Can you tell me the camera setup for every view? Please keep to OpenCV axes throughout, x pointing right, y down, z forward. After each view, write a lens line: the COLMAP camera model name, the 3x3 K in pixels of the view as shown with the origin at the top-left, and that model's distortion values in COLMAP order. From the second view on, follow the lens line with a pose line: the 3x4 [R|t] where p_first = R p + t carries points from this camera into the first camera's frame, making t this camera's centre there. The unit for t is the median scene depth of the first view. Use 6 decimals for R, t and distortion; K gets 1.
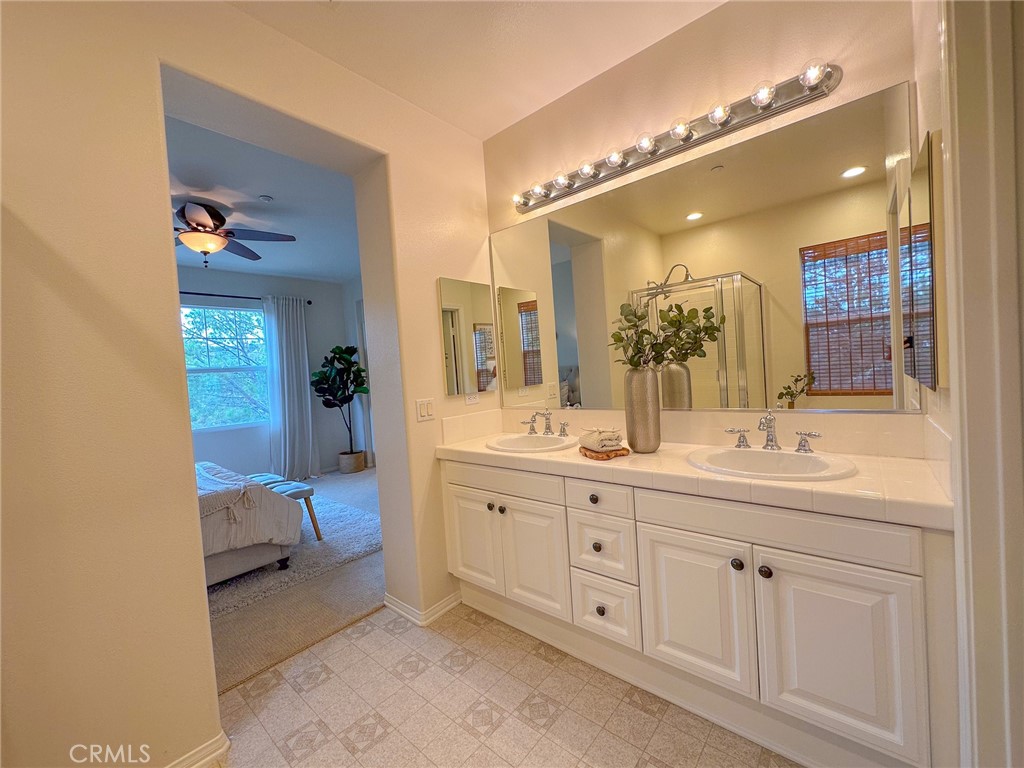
lens RADIAL K [[406.2, 0, 508.5], [0, 406.2, 383.3], [0, 0, 1]] dist [-0.002380, 0.000438]
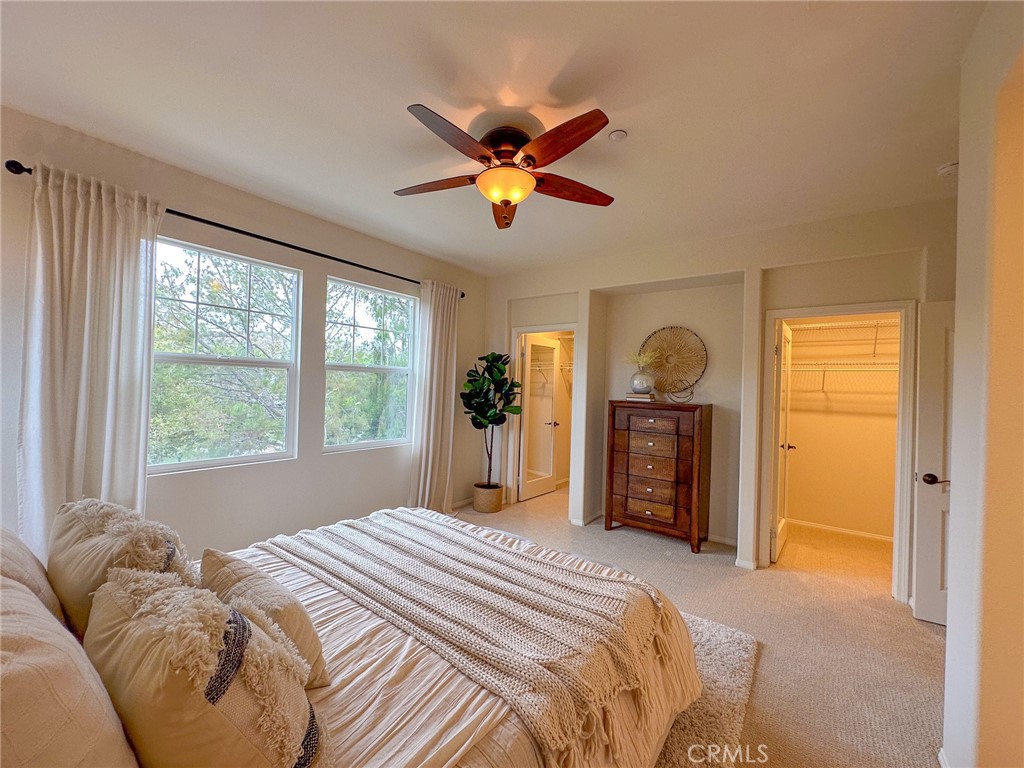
lens RADIAL K [[406.2, 0, 506.1], [0, 406.2, 382.9], [0, 0, 1]] dist [-0.002380, 0.000438]
pose [[0.993105, 0.099979, 0.061206, -0.432368], [-0.097445, 0.994308, -0.043075, 0.000665], [-0.065164, 0.036814, 0.997195, 0.196058]]
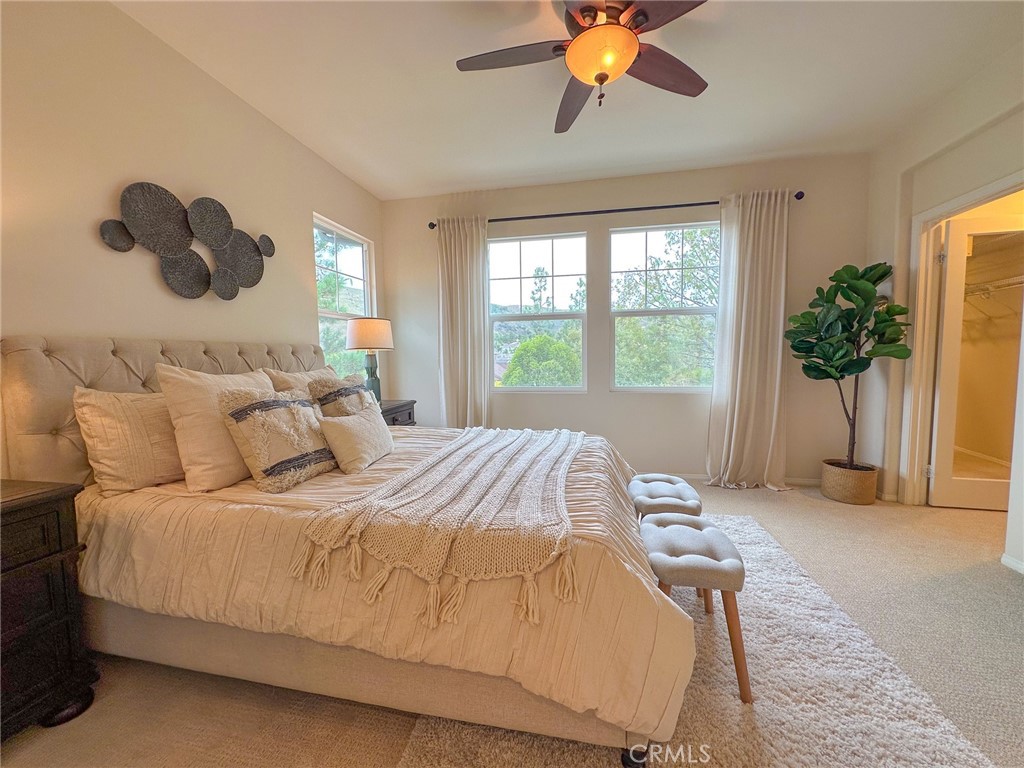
lens RADIAL K [[406.2, 0, 514.3], [0, 406.2, 383.6], [0, 0, 1]] dist [-0.002380, 0.000438]
pose [[0.490525, 0.121872, -0.862863, -0.154025], [-0.047064, 0.992432, 0.113418, 0.022233], [0.870155, -0.015024, 0.492548, 0.348261]]
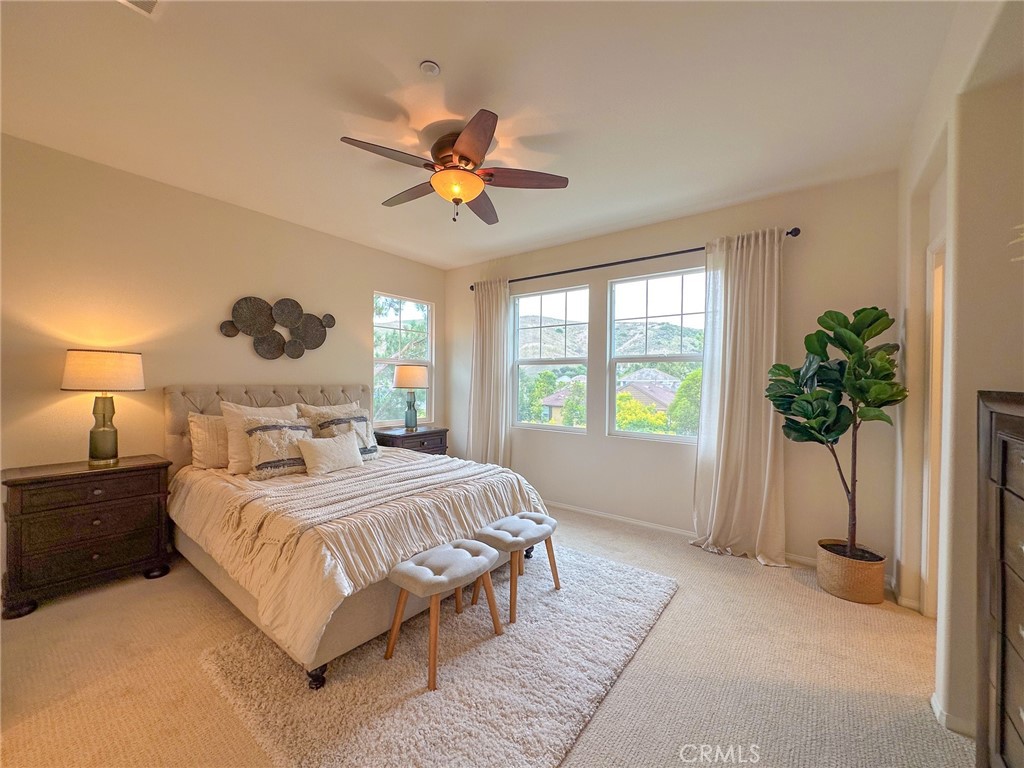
lens RADIAL K [[406.2, 0, 511.0], [0, 406.2, 385.0], [0, 0, 1]] dist [-0.002380, 0.000438]
pose [[0.063518, 0.079720, -0.994791, 0.018545], [-0.047922, 0.995898, 0.076749, -0.026449], [0.996829, 0.042798, 0.067078, 0.606284]]
